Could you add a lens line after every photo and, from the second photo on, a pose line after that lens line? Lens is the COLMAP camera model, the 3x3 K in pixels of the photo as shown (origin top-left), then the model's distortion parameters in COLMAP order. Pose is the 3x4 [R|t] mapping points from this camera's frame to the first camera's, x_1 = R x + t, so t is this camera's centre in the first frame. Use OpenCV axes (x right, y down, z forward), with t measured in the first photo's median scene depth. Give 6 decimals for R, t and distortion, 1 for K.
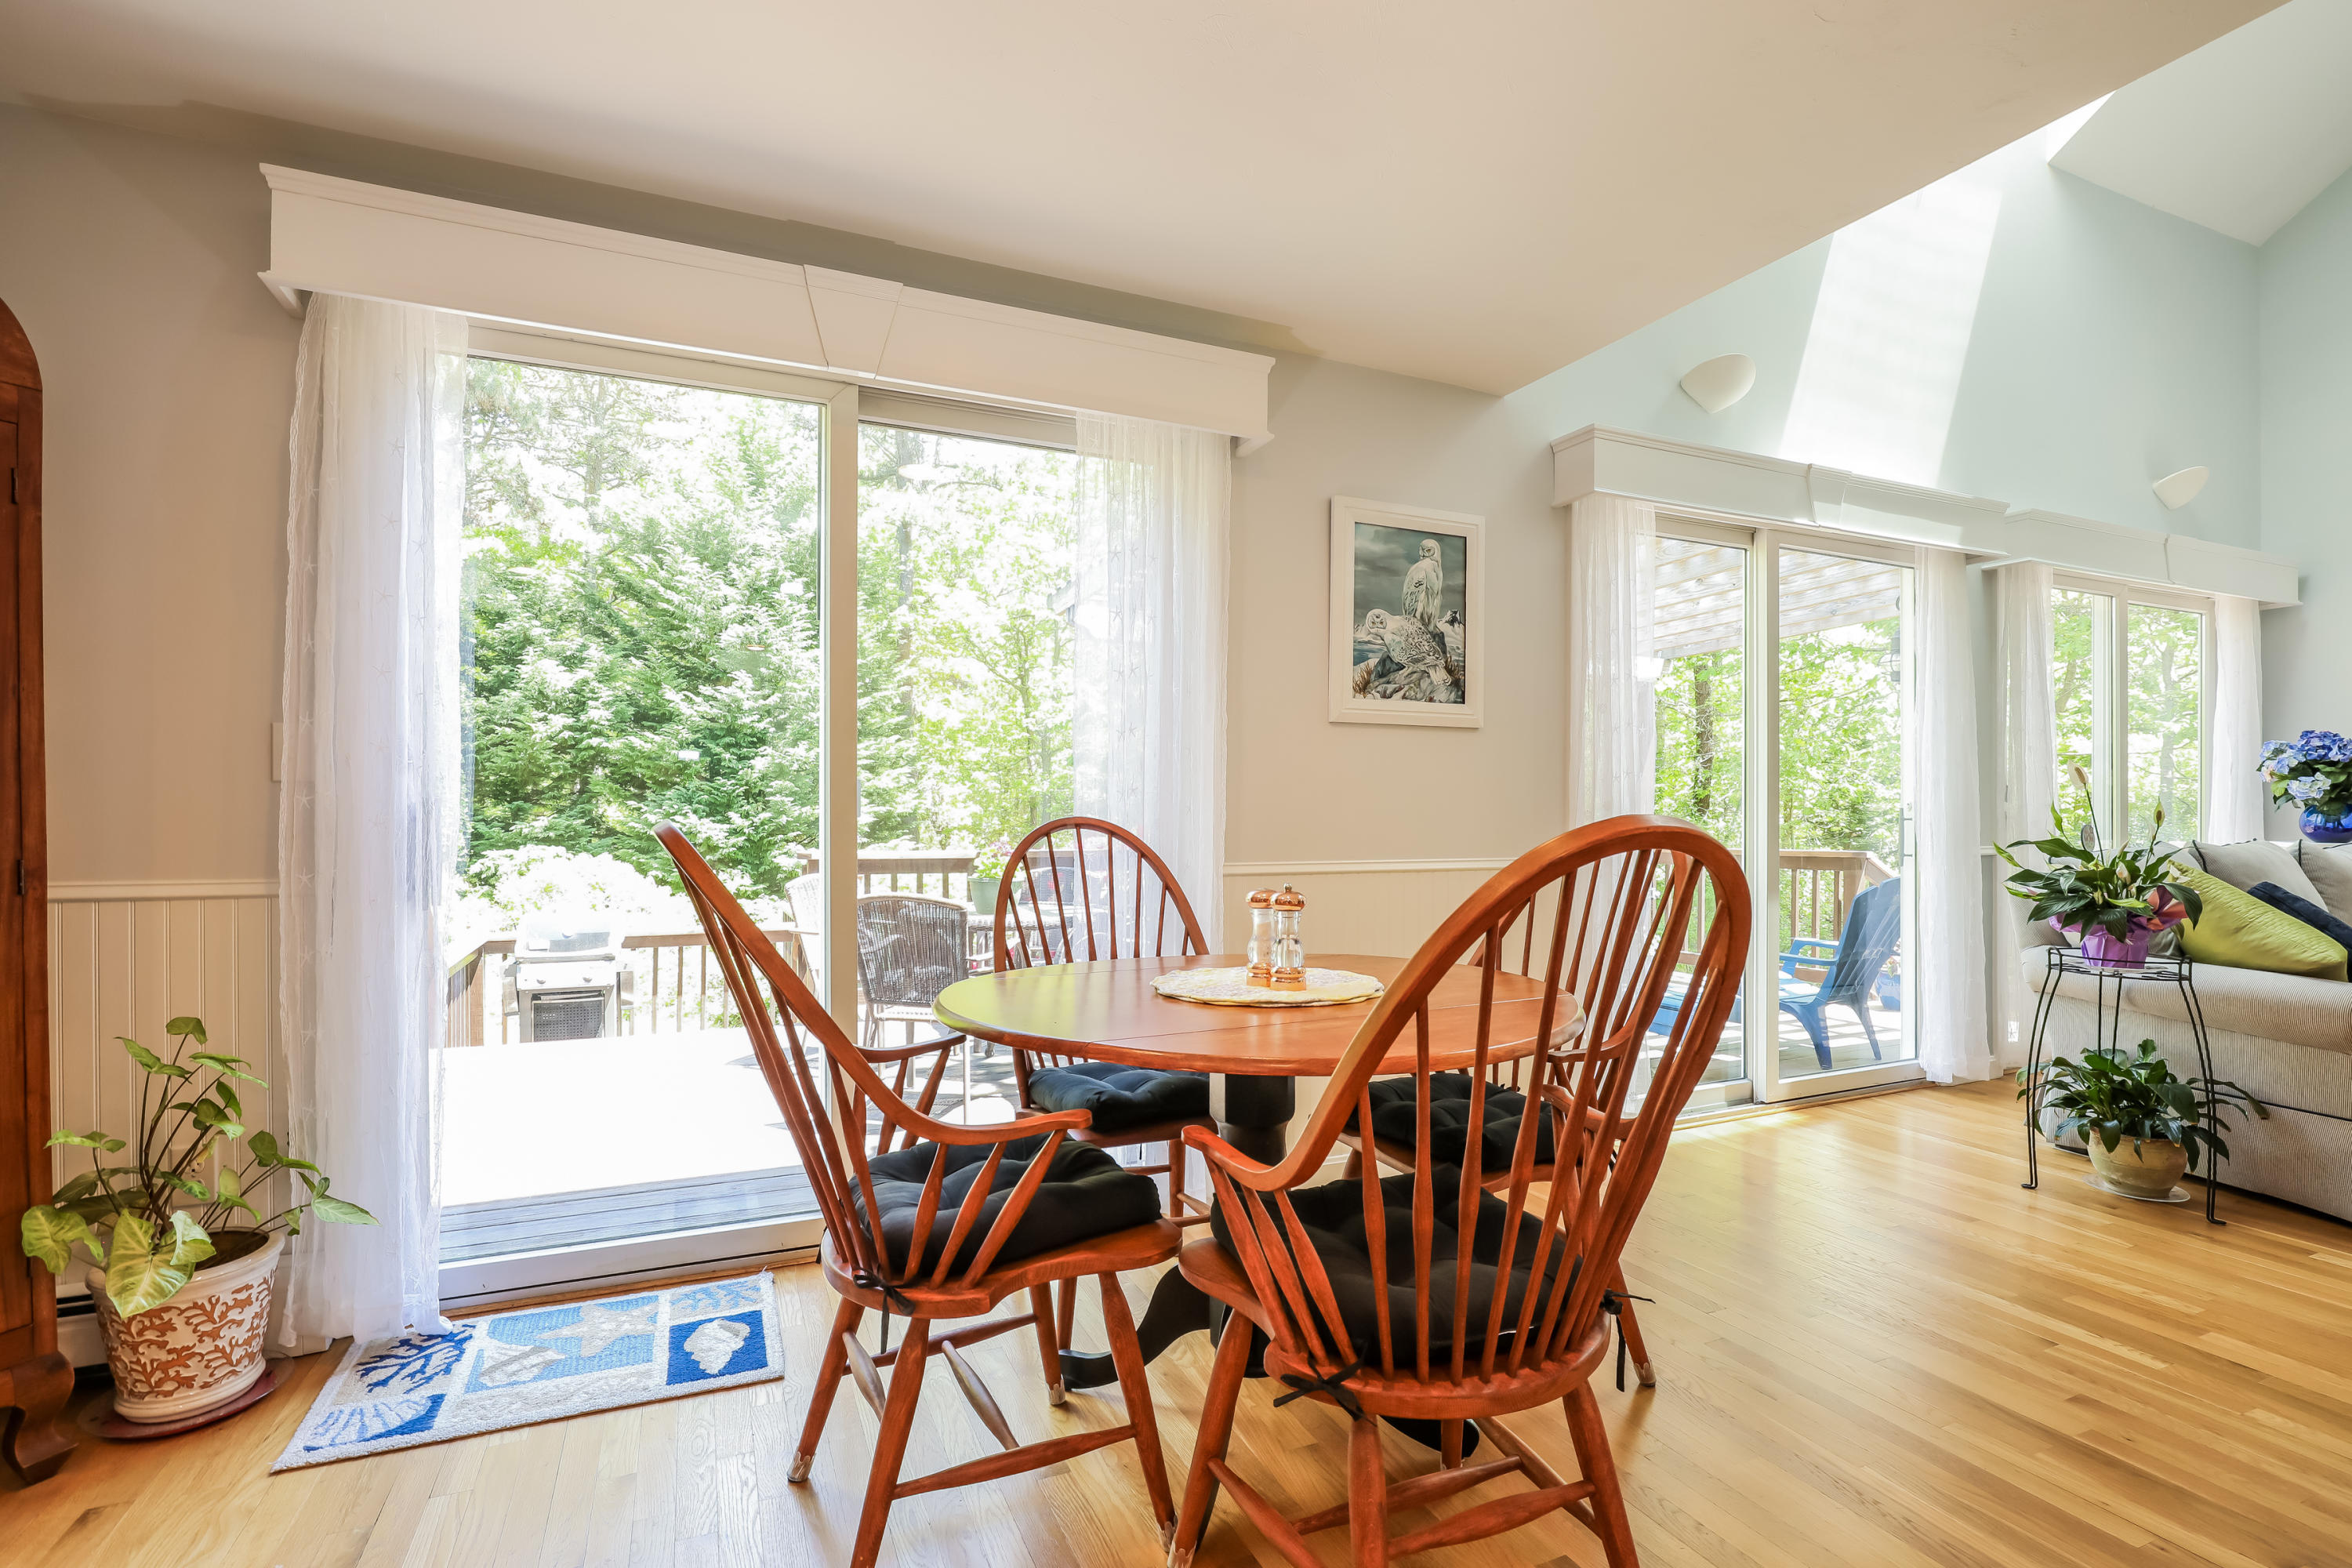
lens RADIAL K [[1086.8, 0, 1188.5], [0, 1086.8, 794.6], [0, 0, 1]] dist [-0.017339, 0.002466]
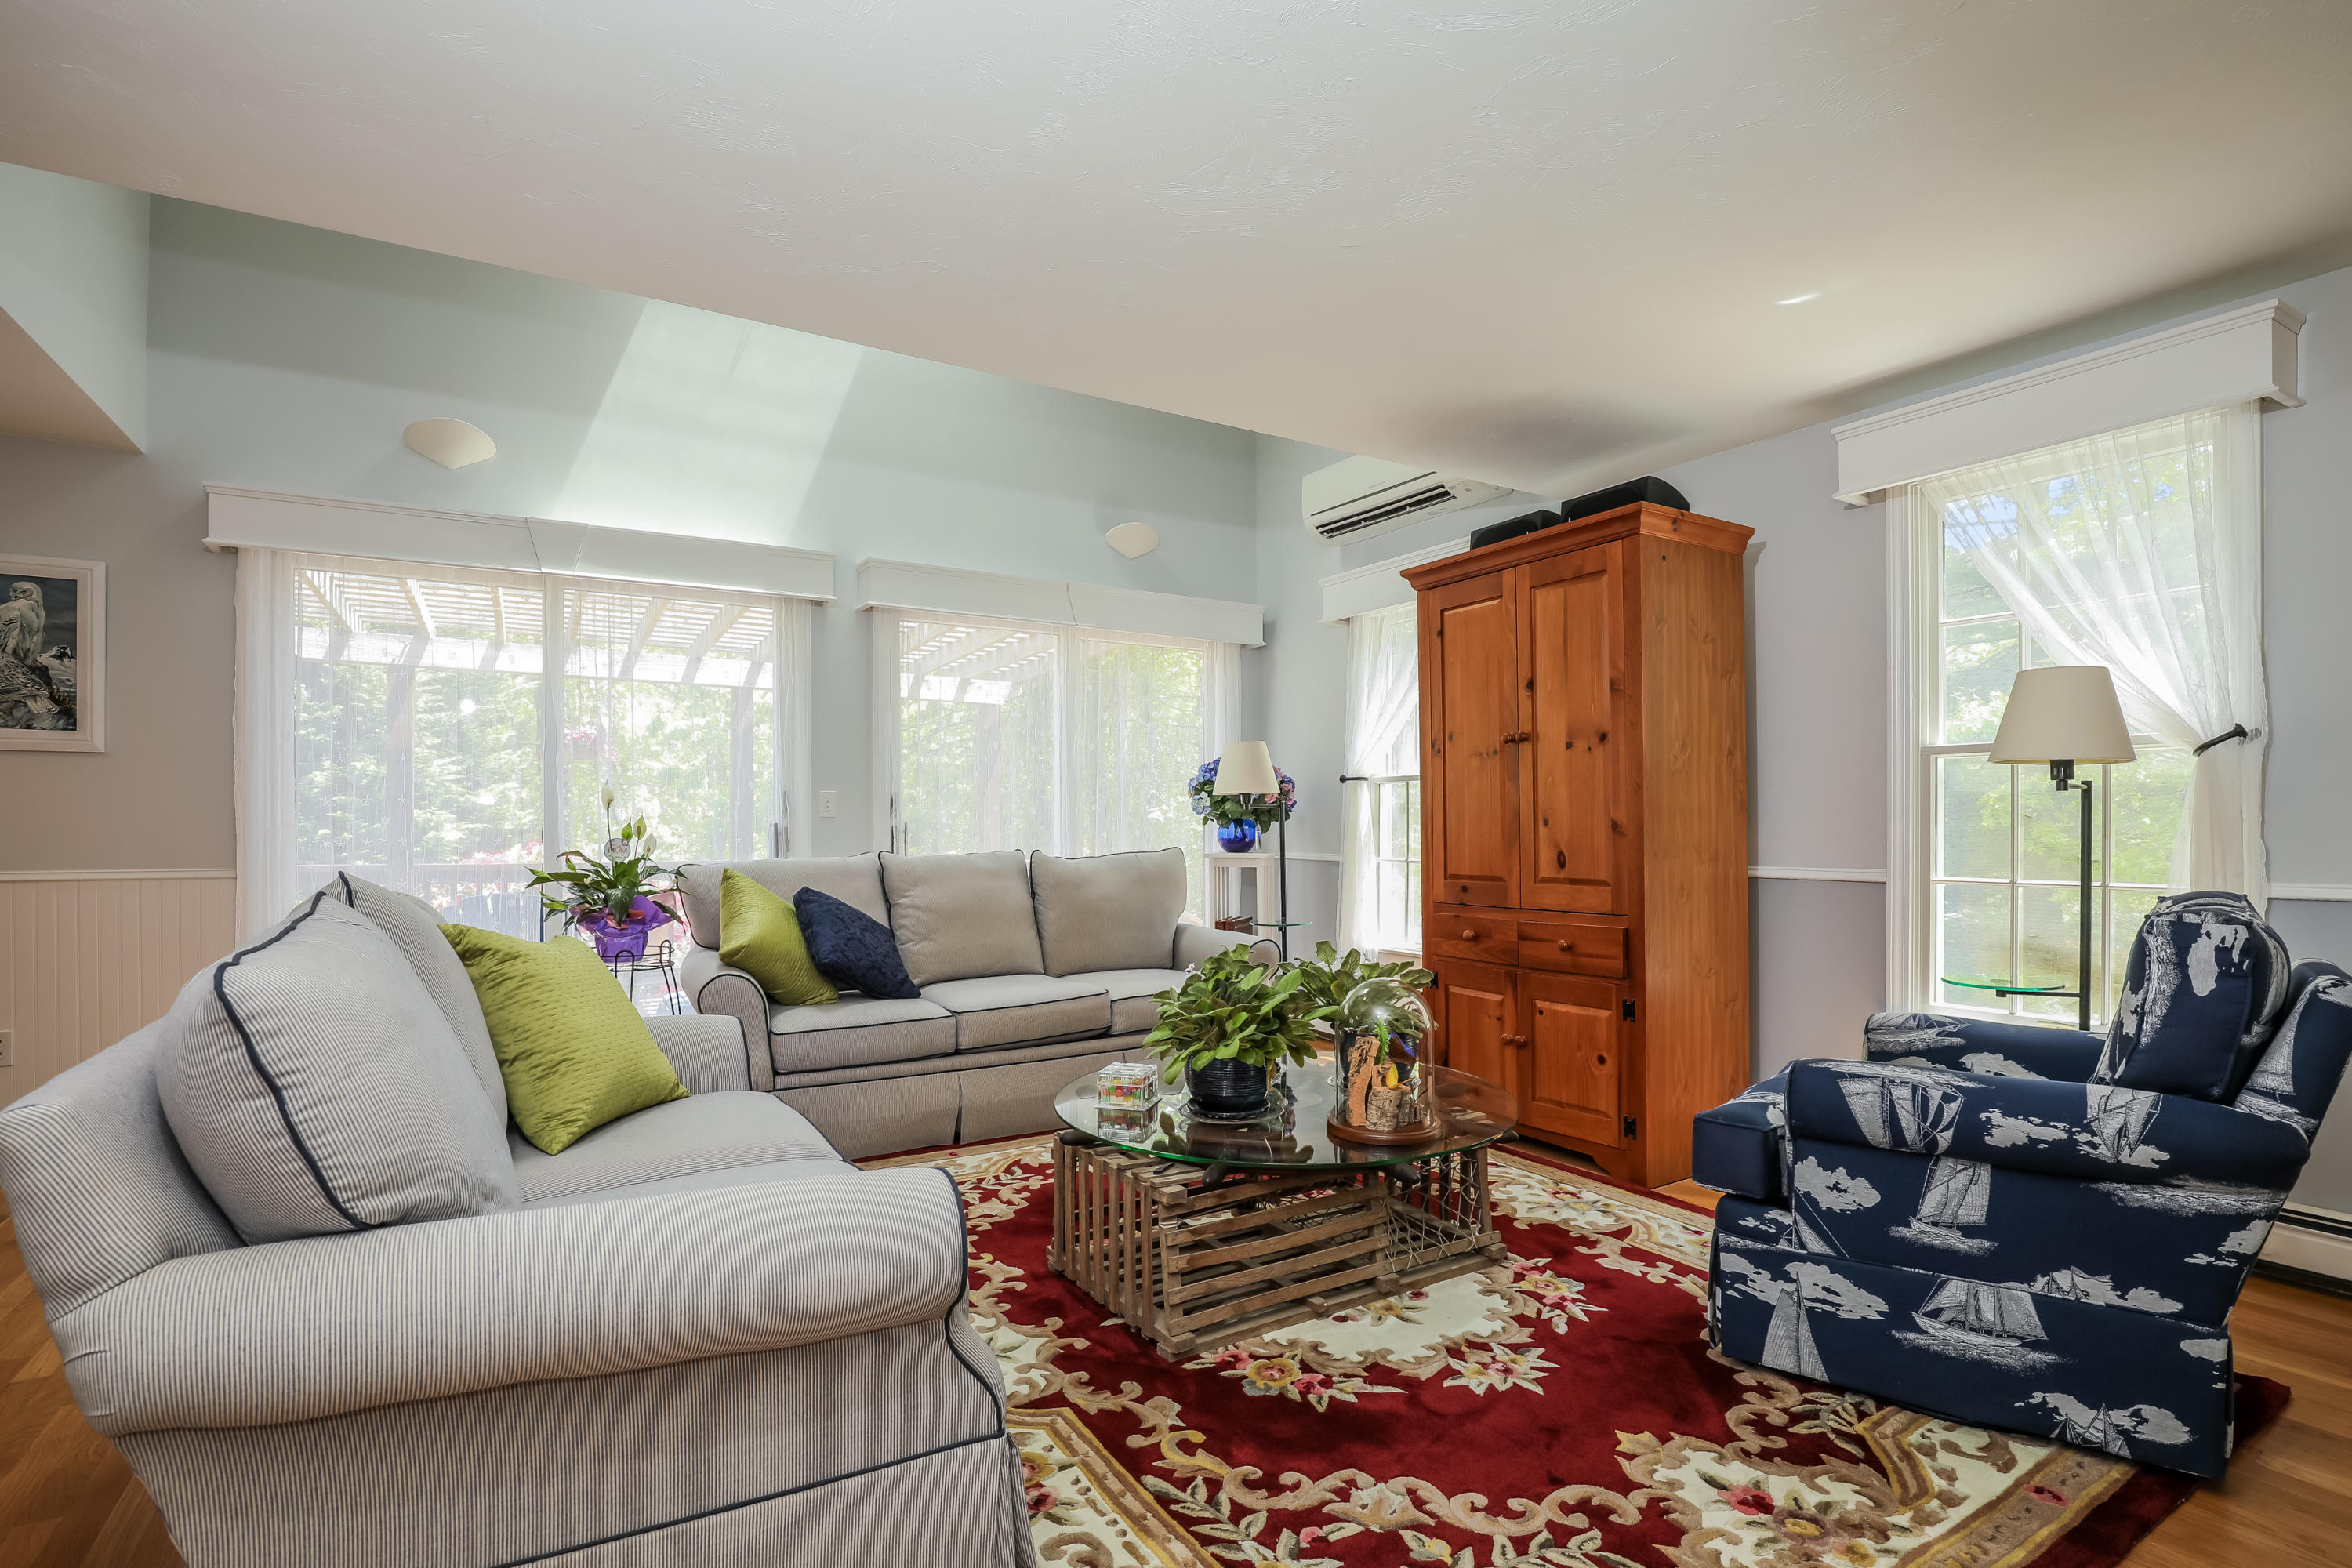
lens RADIAL K [[1086.8, 0, 1153.0], [0, 1086.8, 814.3], [0, 0, 1]] dist [-0.017339, 0.002466]
pose [[0.993073, -0.005585, 0.117364, 1.234820], [0.004803, 0.999964, 0.006943, 0.000597], [-0.117399, -0.006331, 0.993065, -0.224014]]
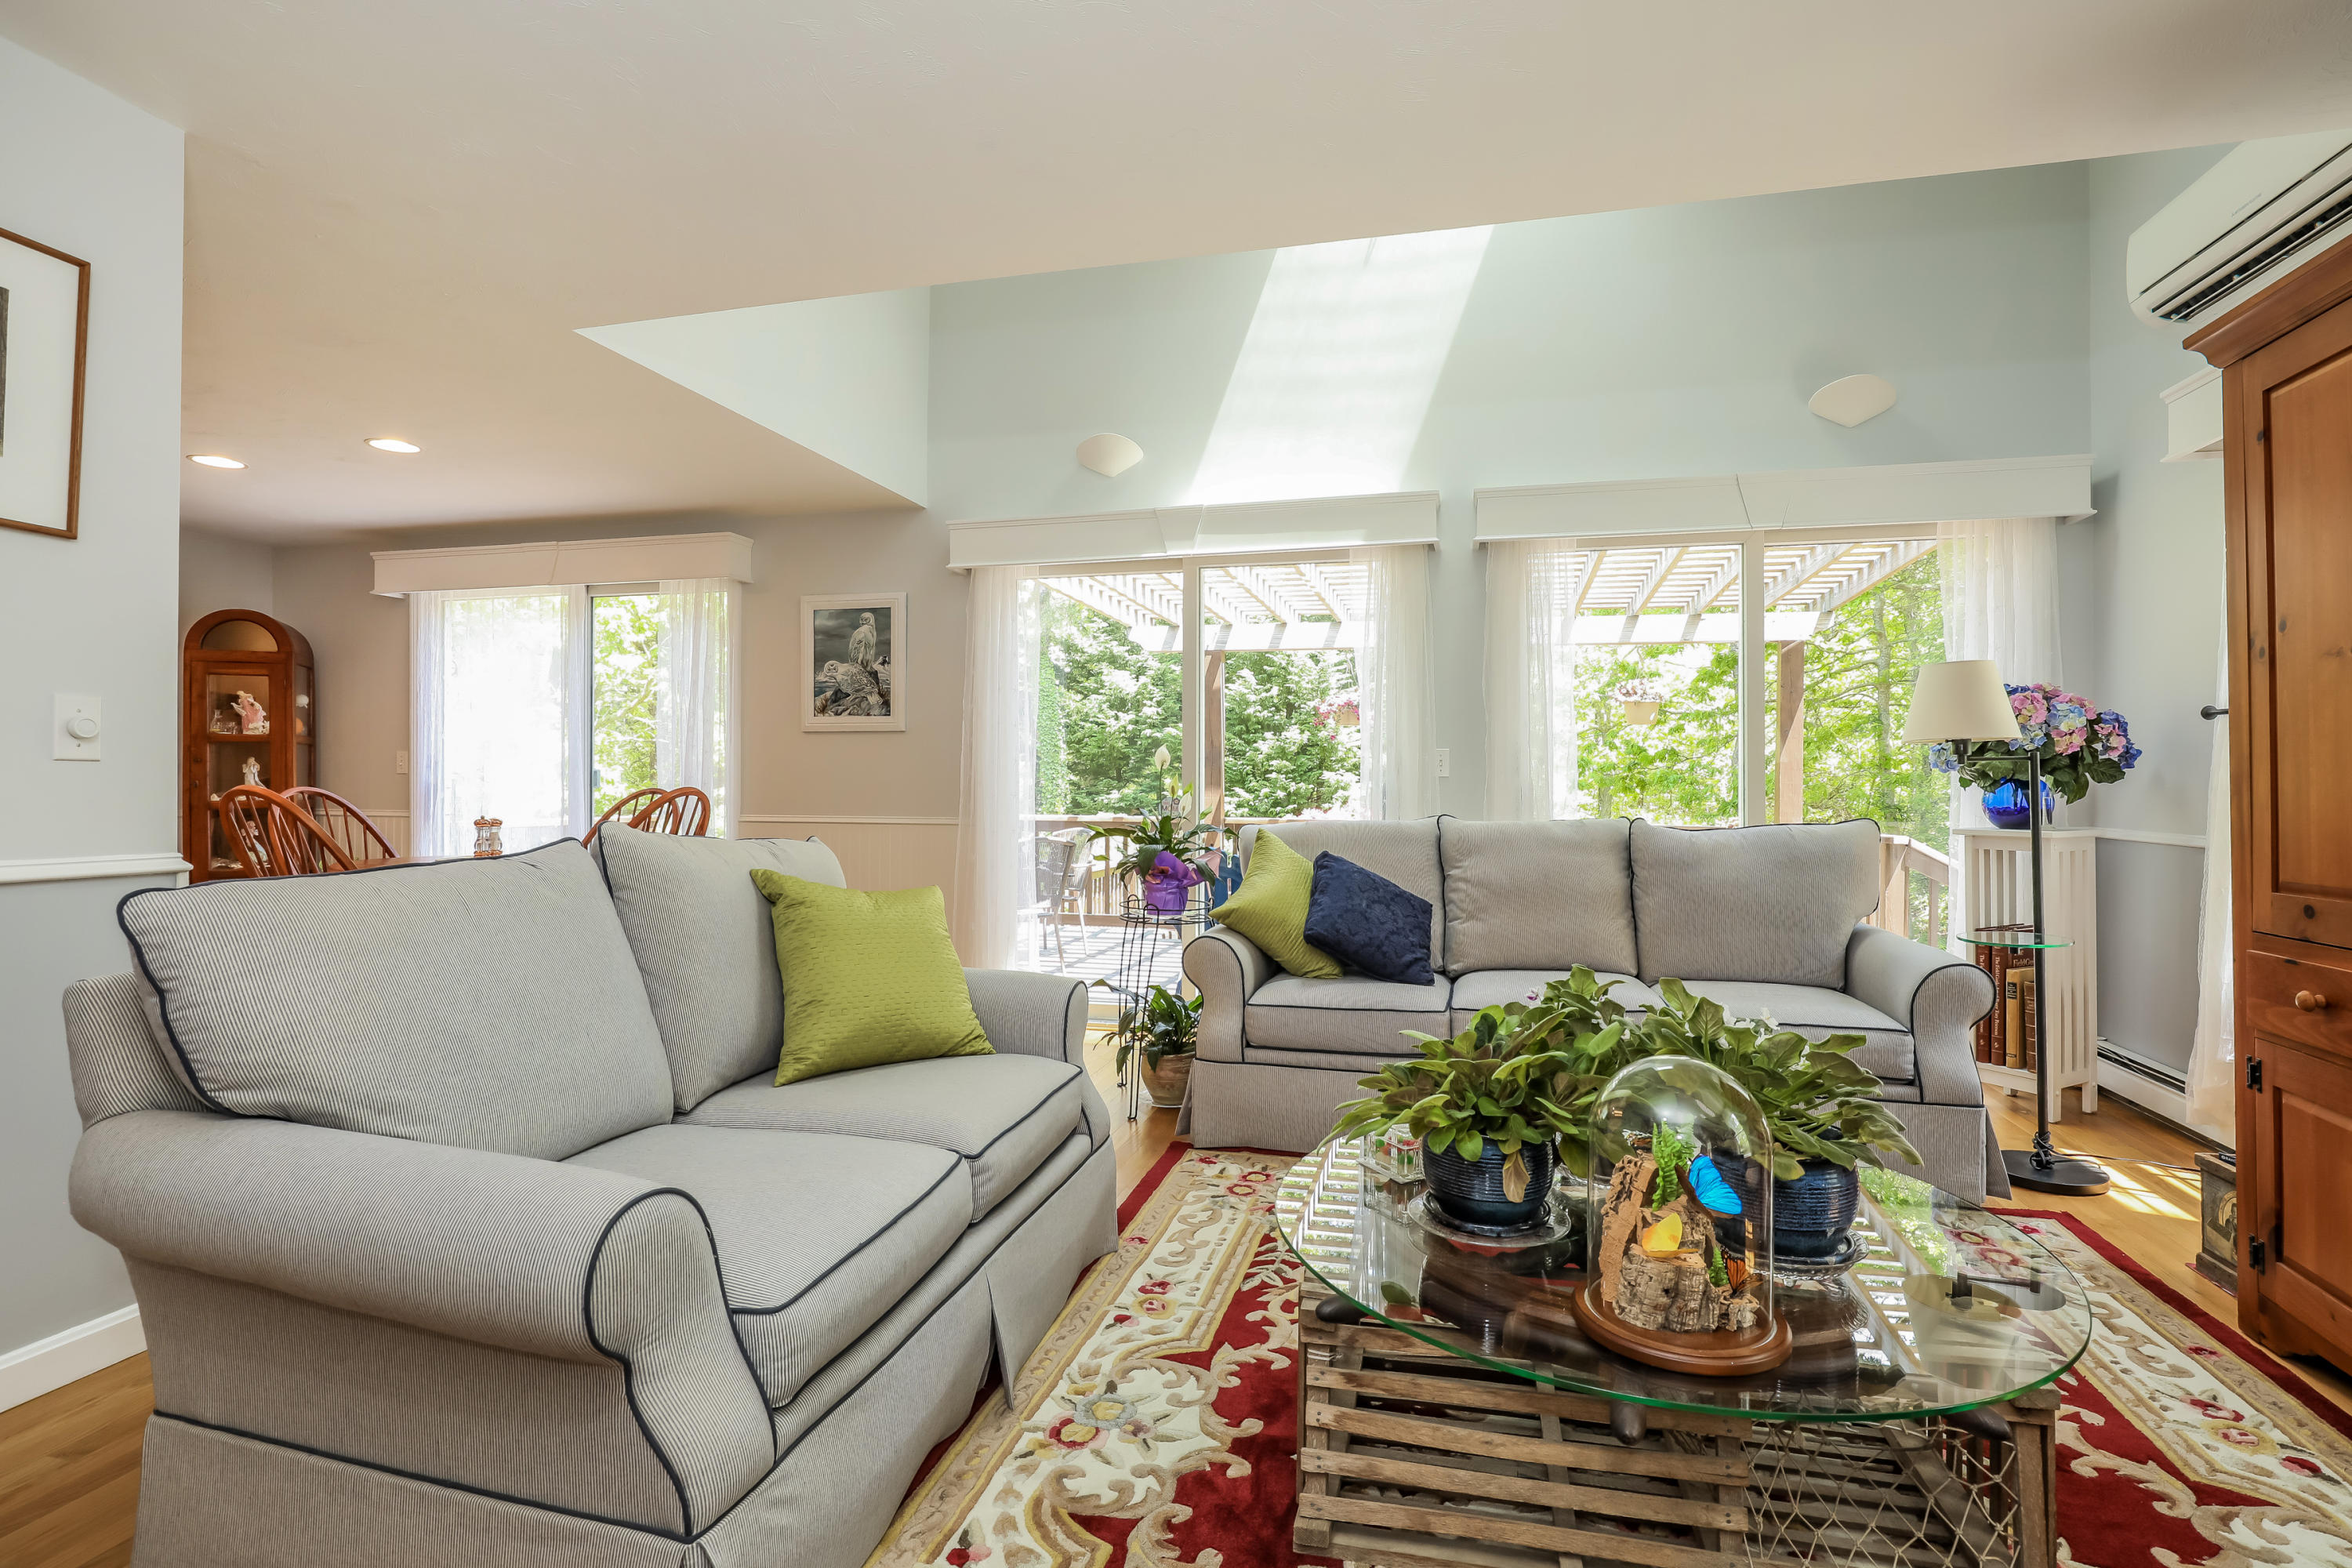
lens RADIAL K [[1086.8, 0, 1195.1], [0, 1086.8, 775.2], [0, 0, 1]] dist [-0.017339, 0.002466]
pose [[0.798250, -0.008355, -0.602268, 1.550395], [0.011166, 0.999937, 0.000927, 0.005608], [0.602222, -0.007465, 0.798294, 0.022910]]
